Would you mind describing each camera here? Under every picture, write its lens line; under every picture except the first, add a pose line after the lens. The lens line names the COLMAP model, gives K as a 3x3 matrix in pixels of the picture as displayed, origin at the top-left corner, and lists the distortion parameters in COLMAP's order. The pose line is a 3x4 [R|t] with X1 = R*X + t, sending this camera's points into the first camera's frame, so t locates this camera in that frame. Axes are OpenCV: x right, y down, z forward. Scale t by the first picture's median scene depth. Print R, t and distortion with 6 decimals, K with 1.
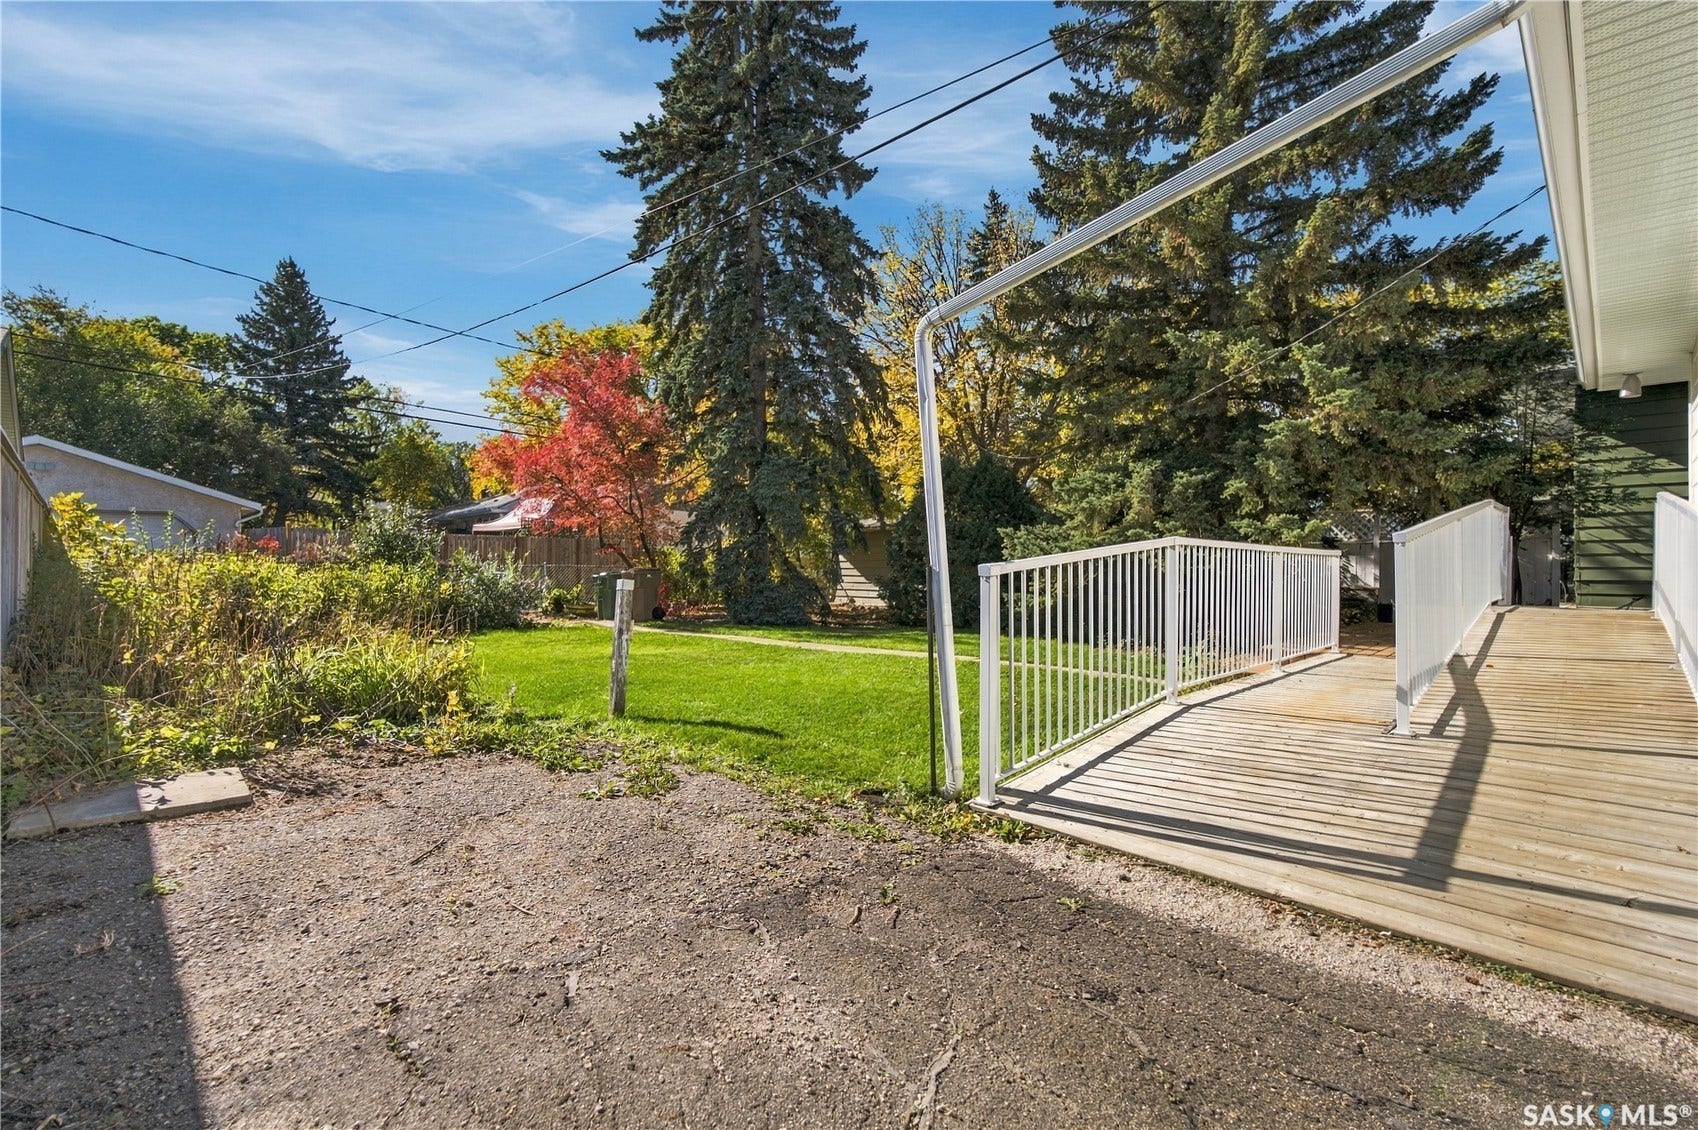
lens RADIAL K [[735.1, 0, 851.8], [0, 735.1, 563.5], [0, 0, 1]] dist [-0.001196, 0.000061]
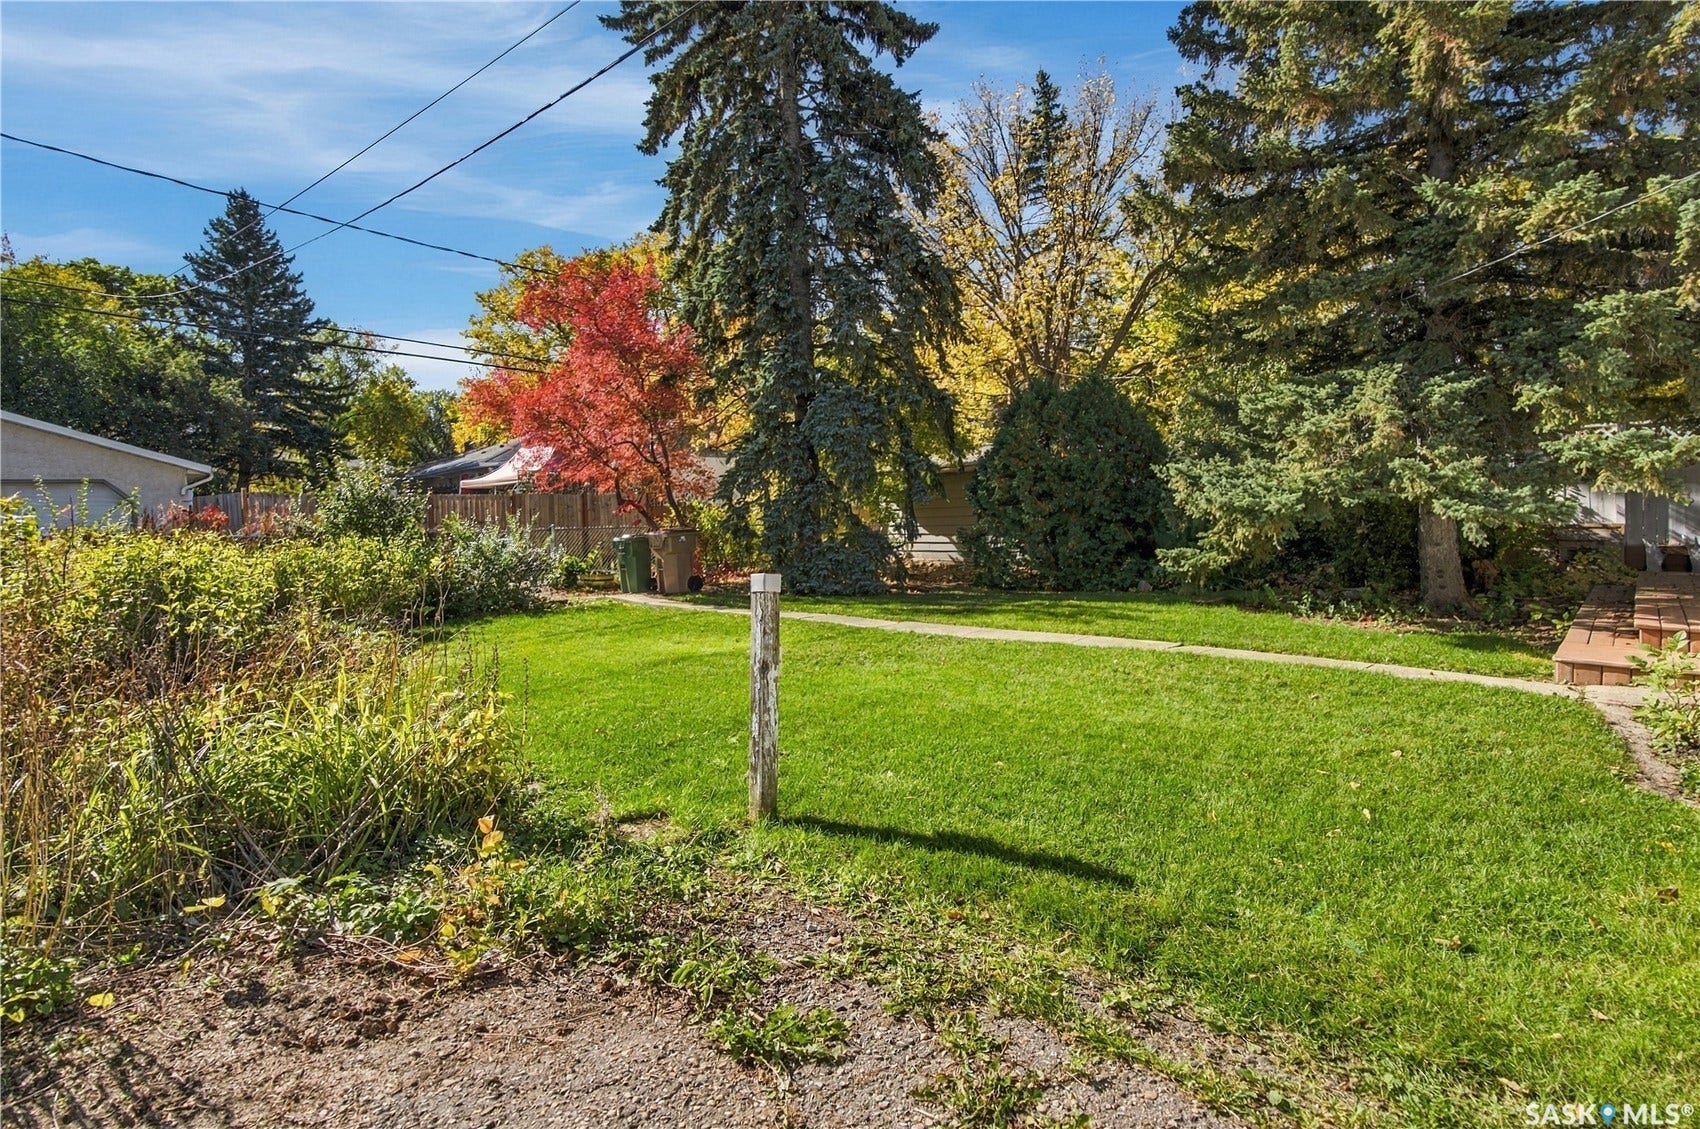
lens RADIAL K [[789.6, 0, 848.8], [0, 789.6, 530.6], [0, 0, 1]] dist [-0.000499, -0.000206]
pose [[0.999343, -0.032546, -0.015971, -0.068307], [0.032968, 0.999094, 0.026906, -0.007618], [0.015081, -0.027415, 0.999510, 0.114275]]
